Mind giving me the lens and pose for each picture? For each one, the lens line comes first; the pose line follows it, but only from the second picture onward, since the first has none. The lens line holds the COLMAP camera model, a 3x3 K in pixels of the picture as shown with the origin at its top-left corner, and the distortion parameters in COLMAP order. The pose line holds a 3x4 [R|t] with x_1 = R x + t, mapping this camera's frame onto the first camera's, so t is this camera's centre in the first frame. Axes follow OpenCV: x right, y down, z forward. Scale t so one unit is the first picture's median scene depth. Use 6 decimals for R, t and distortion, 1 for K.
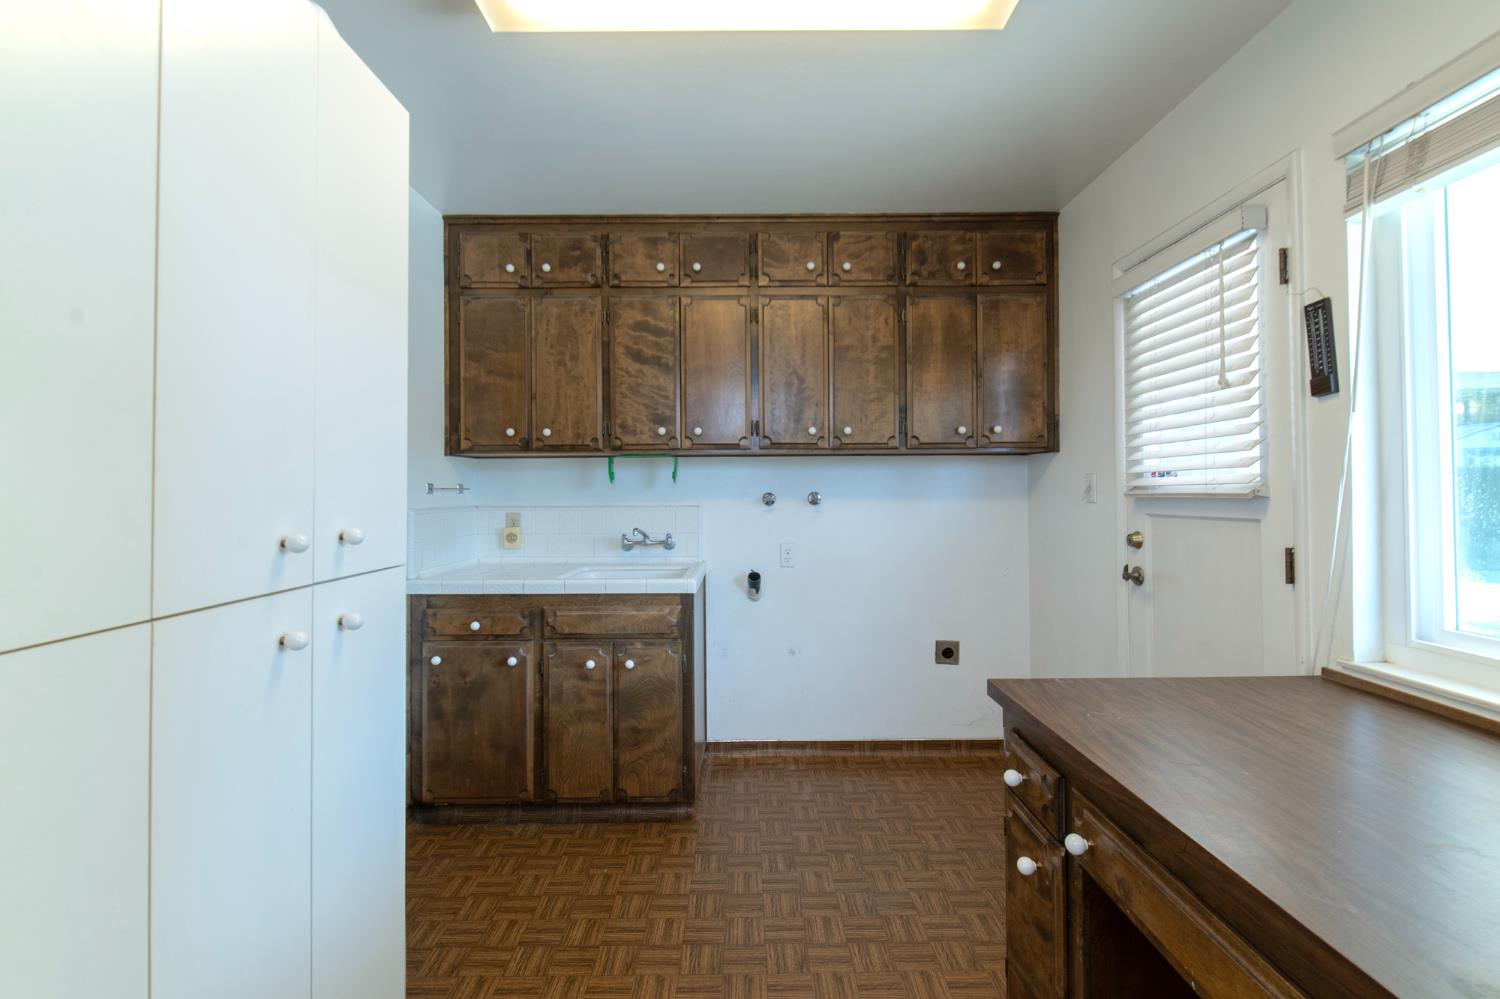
lens RADIAL K [[624.3, 0, 744.8], [0, 624.3, 495.3], [0, 0, 1]] dist [-0.001499, 0.000055]
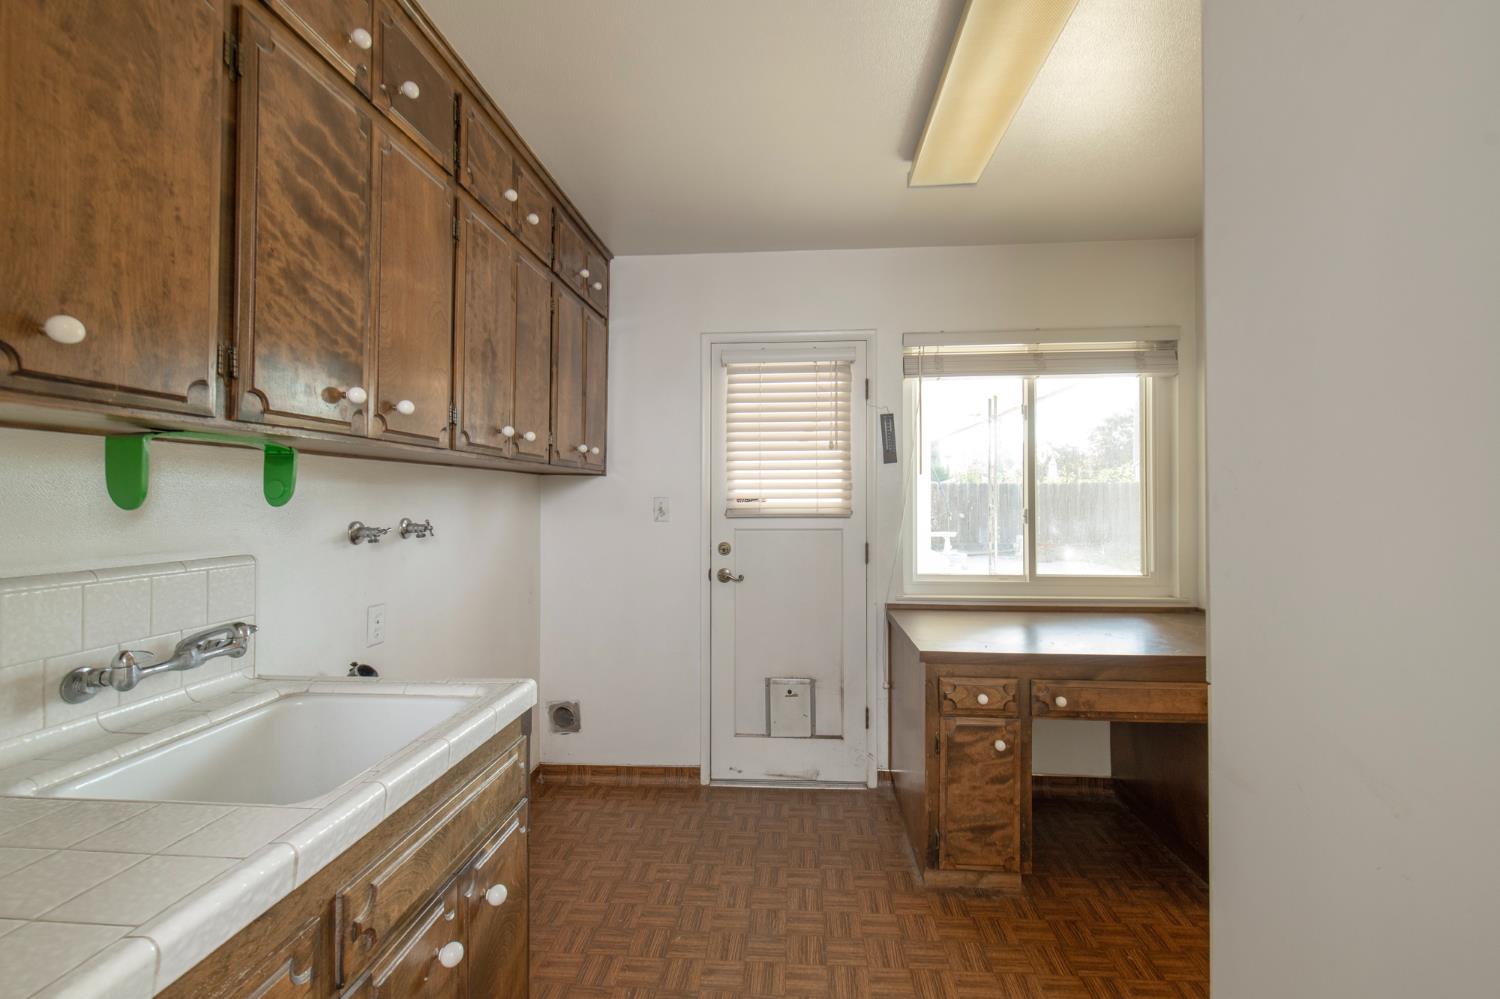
lens RADIAL K [[624.3, 0, 744.8], [0, 624.3, 495.3], [0, 0, 1]] dist [-0.001499, 0.000055]
pose [[0.091303, 0.007757, 0.995793, -0.559328], [0.004840, 0.999954, -0.008233, -0.023742], [-0.995811, 0.005571, 0.091261, 0.671258]]
